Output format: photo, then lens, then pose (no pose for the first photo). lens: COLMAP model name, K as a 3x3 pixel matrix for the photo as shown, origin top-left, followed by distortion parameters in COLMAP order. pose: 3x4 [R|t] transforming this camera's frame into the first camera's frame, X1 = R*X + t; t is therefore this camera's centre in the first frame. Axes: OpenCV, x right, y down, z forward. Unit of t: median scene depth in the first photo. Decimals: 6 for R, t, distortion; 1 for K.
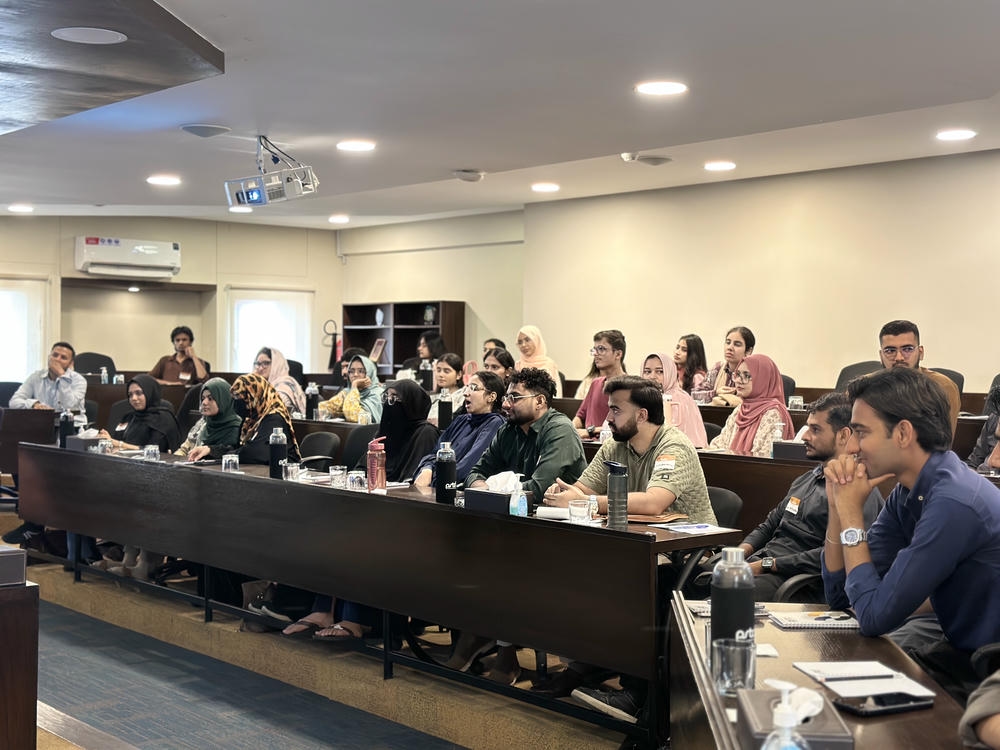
lens RADIAL K [[1359.6, 0, 502.3], [0, 1359.6, 381.6], [0, 0, 1]] dist [0.086666, 0.000000]
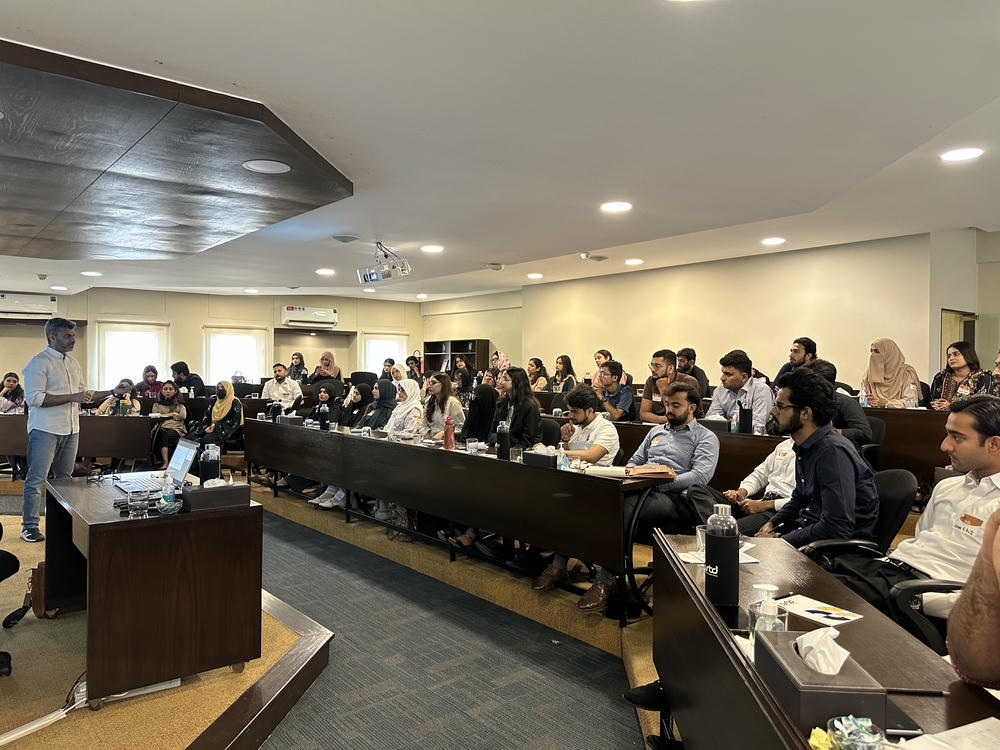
lens RADIAL K [[683.8, 0, 497.3], [0, 683.8, 366.4], [0, 0, 1]] dist [0.029351, -0.026722]
pose [[0.999949, -0.004850, -0.008806, -0.013507], [0.004644, 0.999720, -0.023221, -0.000961], [0.008916, 0.023179, 0.999692, 0.102296]]
